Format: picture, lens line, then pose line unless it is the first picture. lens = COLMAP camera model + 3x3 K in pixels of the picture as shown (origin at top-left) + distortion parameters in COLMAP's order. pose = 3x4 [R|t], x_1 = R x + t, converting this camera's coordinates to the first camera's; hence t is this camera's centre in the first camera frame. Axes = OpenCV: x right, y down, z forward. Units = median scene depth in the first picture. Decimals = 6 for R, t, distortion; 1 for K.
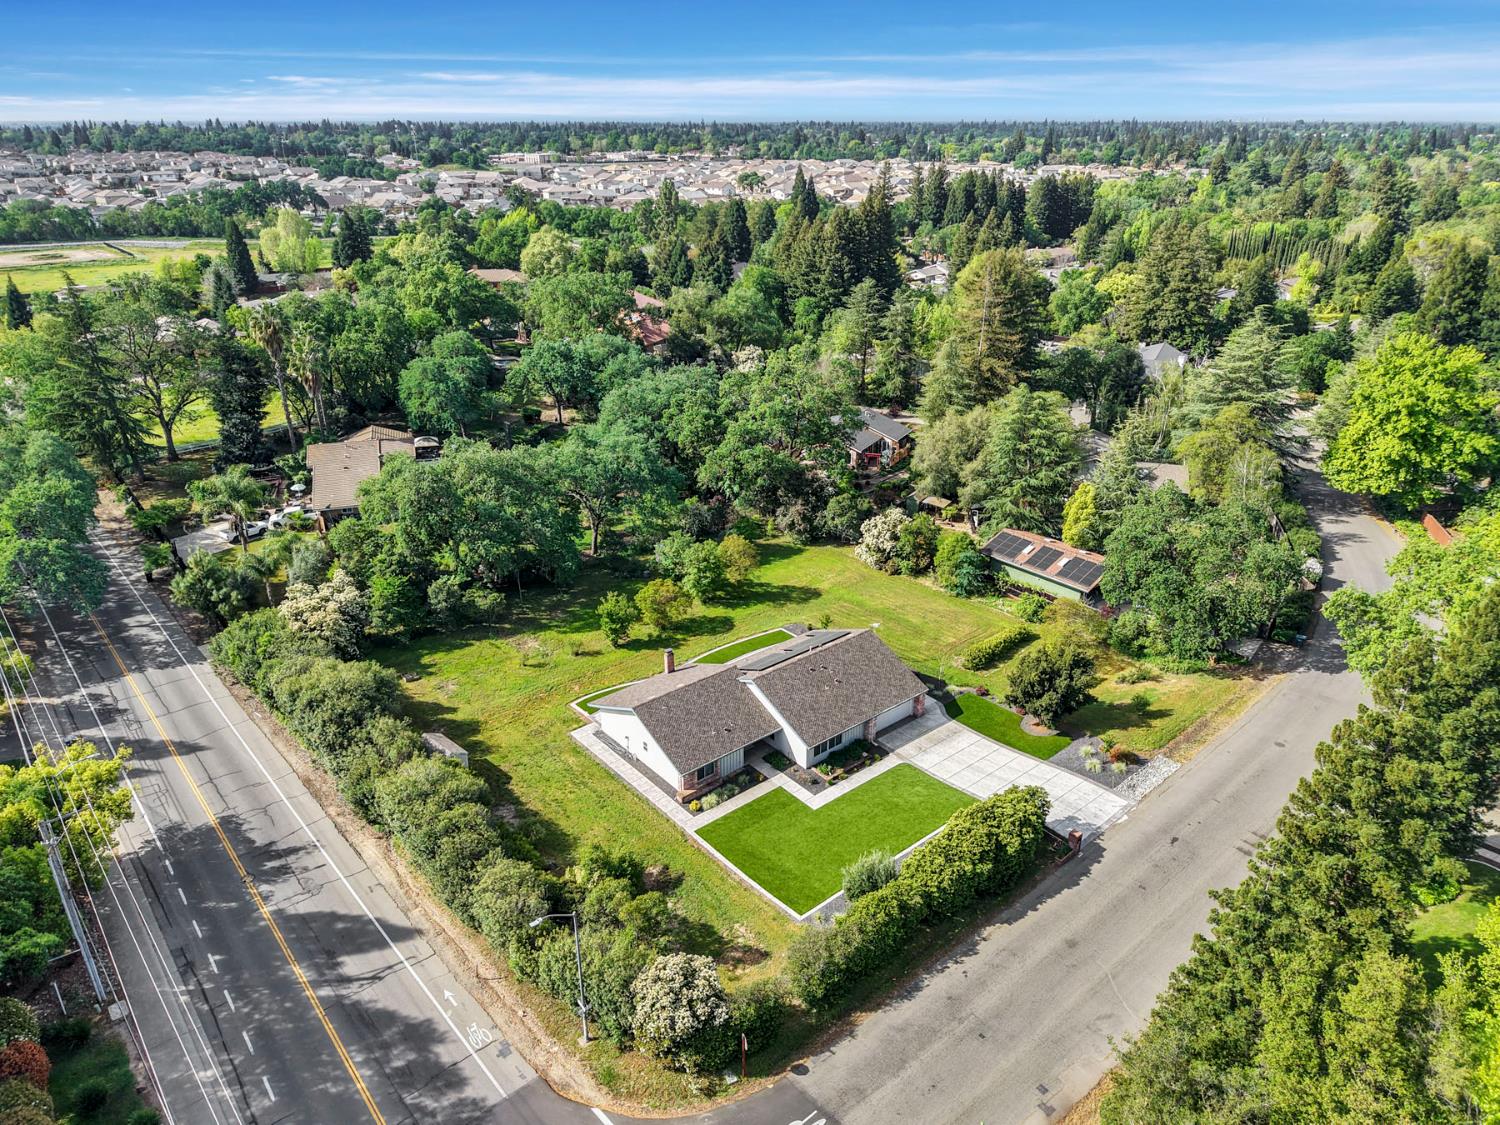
lens RADIAL K [[991.6, 0, 750.0], [0, 991.6, 562.5], [0, 0, 1]] dist [0.054981, -0.054622]
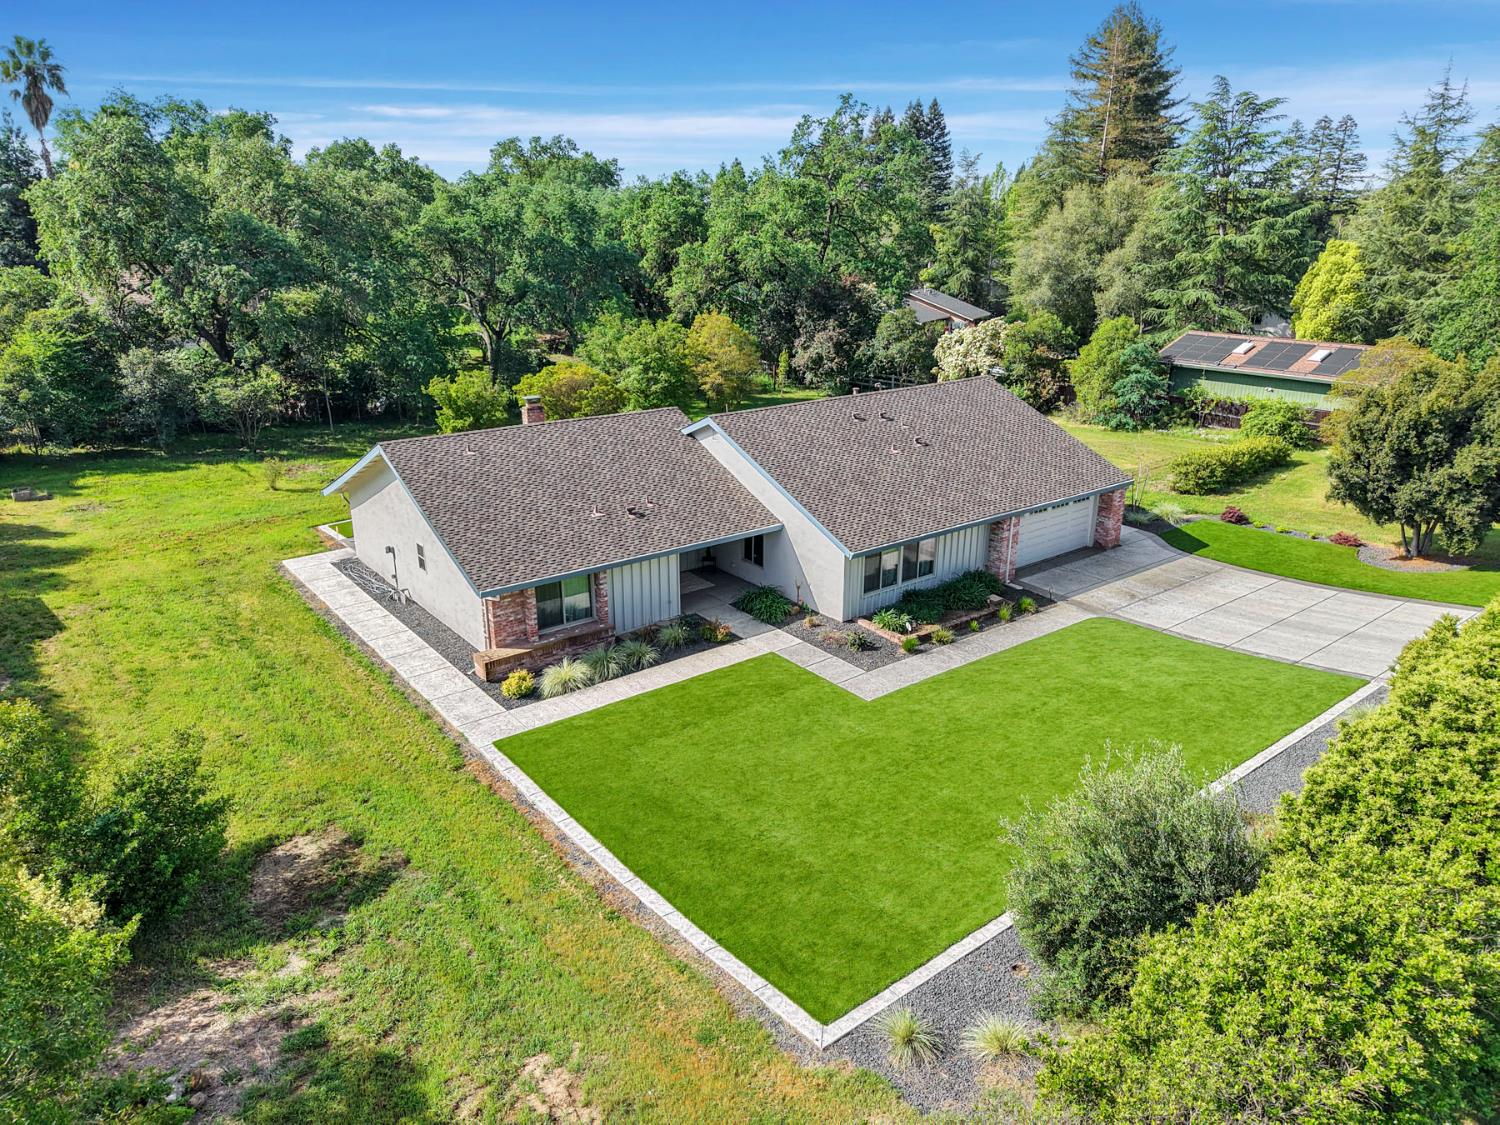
lens RADIAL K [[1002.5, 0, 750.0], [0, 1002.5, 562.5], [0, 0, 1]] dist [0.028218, -0.030181]
pose [[0.999474, 0.012640, -0.029872, 0.031278], [-0.015115, 0.996340, -0.084128, 0.211398], [0.028699, 0.084536, 0.996007, 0.600355]]
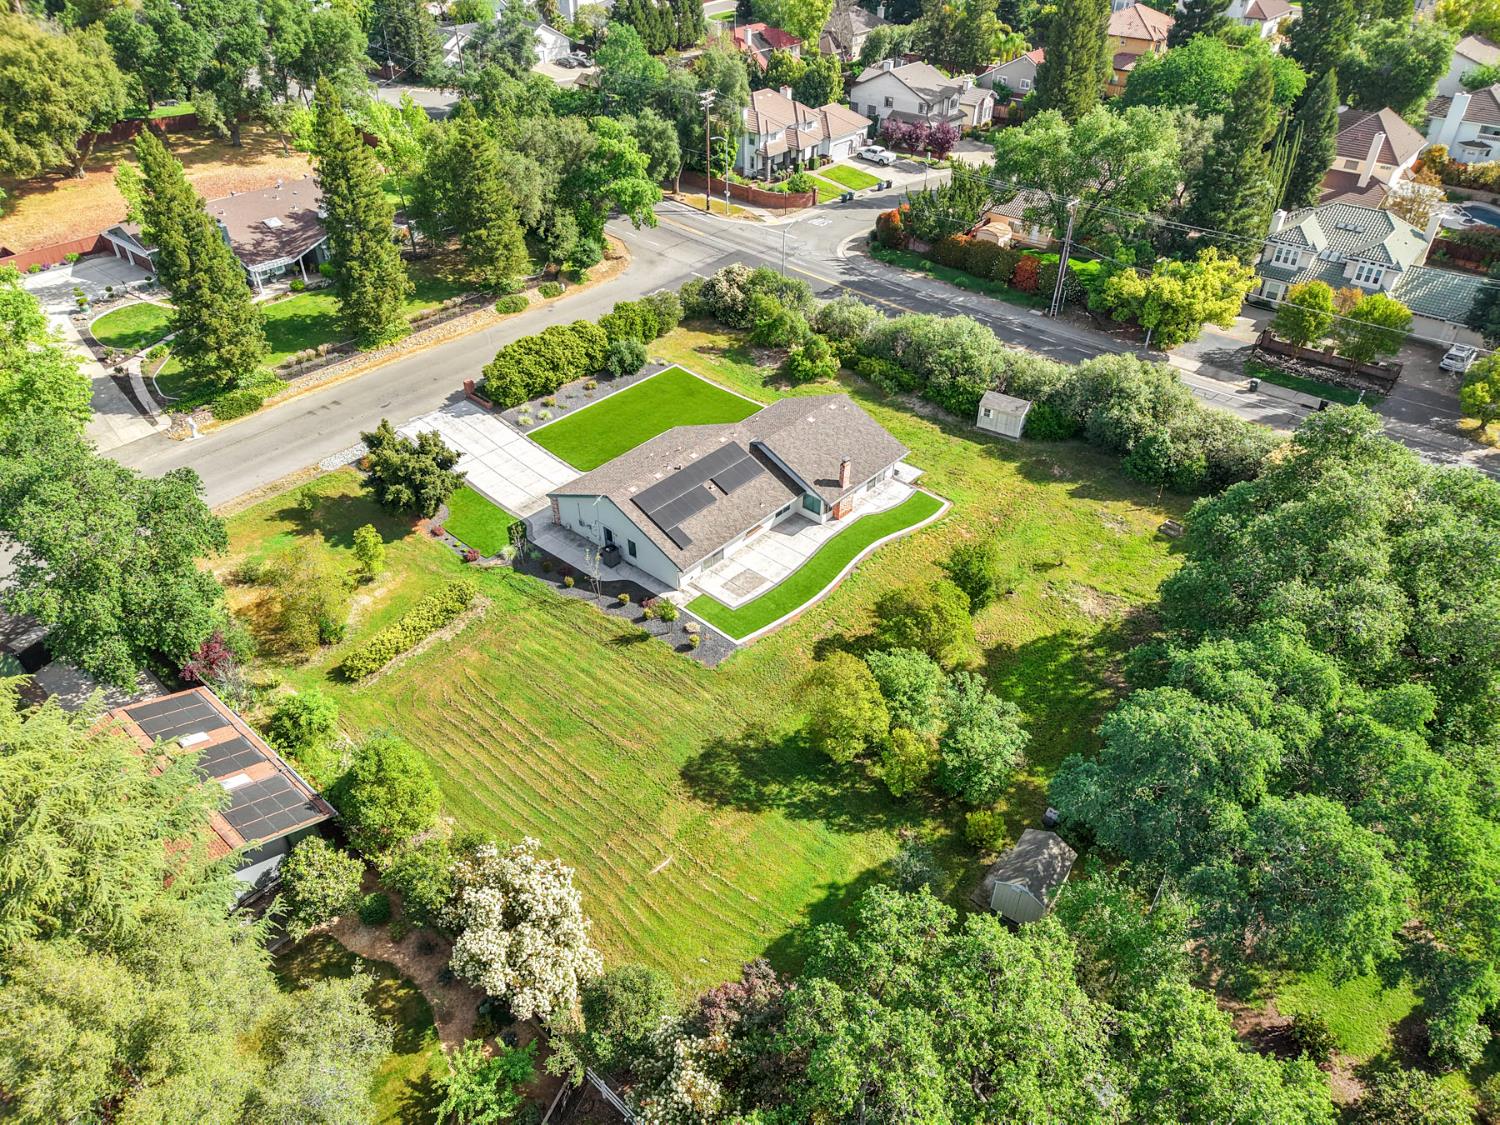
lens RADIAL K [[1002.5, 0, 750.0], [0, 1002.5, 562.5], [0, 0, 1]] dist [0.028218, -0.030181]
pose [[-0.987974, 0.092564, -0.123856, 0.122979], [-0.062706, 0.492337, 0.868143, -0.651148], [0.141337, 0.865469, -0.480612, 1.577742]]
